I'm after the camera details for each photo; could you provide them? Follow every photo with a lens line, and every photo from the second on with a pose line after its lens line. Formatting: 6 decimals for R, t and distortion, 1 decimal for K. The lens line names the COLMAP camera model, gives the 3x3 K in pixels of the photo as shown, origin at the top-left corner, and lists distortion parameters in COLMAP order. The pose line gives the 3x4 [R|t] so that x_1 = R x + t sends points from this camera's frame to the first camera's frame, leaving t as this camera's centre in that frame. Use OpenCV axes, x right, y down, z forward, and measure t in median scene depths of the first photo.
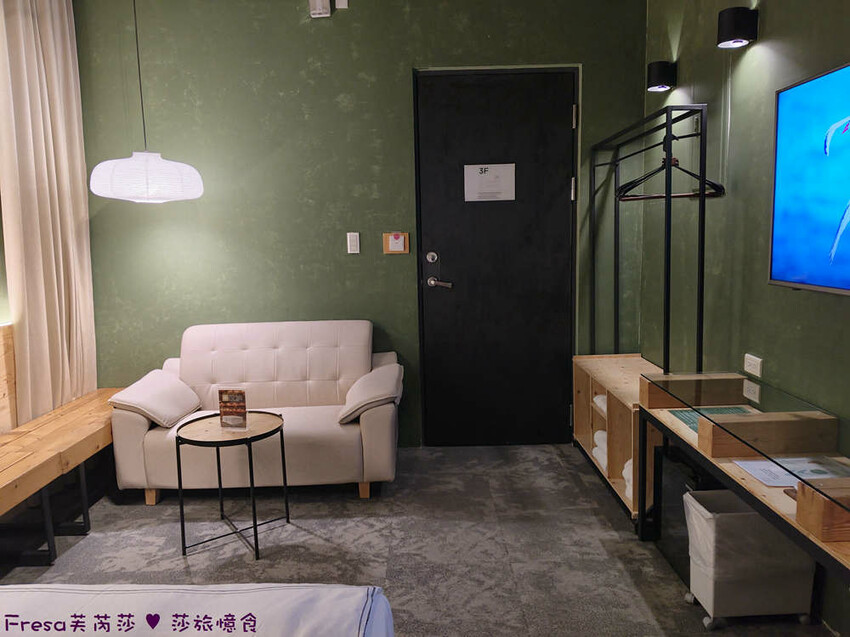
lens RADIAL K [[656.1, 0, 425.0], [0, 656.1, 318.5], [0, 0, 1]] dist [0.092657, -0.207643]
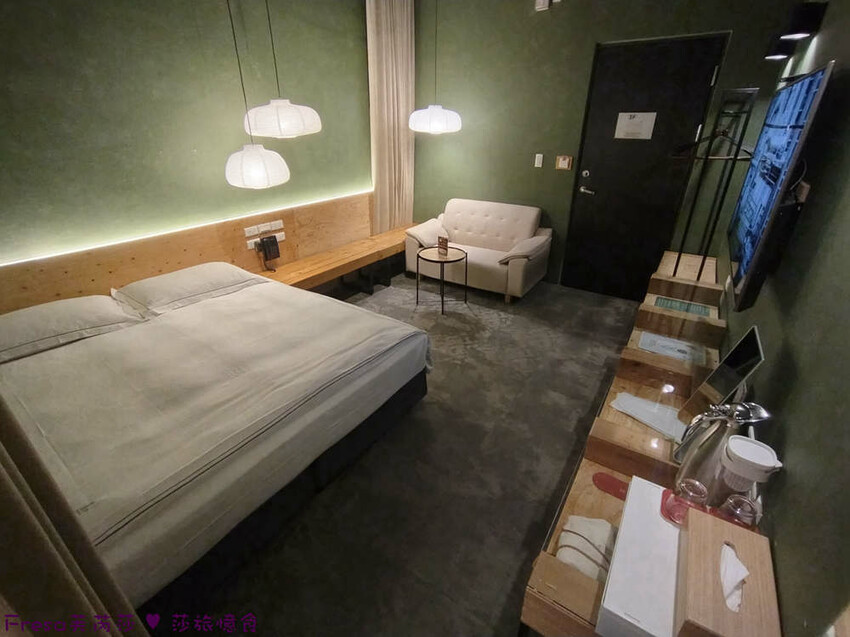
lens RADIAL K [[394.1, 0, 425.0], [0, 394.1, 318.5], [0, 0, 1]] dist [-0.030046, 0.000740]
pose [[0.825957, 0.274794, -0.492222, 0.301997], [-0.094552, 0.928308, 0.359589, -0.083686], [0.555747, -0.250465, 0.792725, -0.081924]]
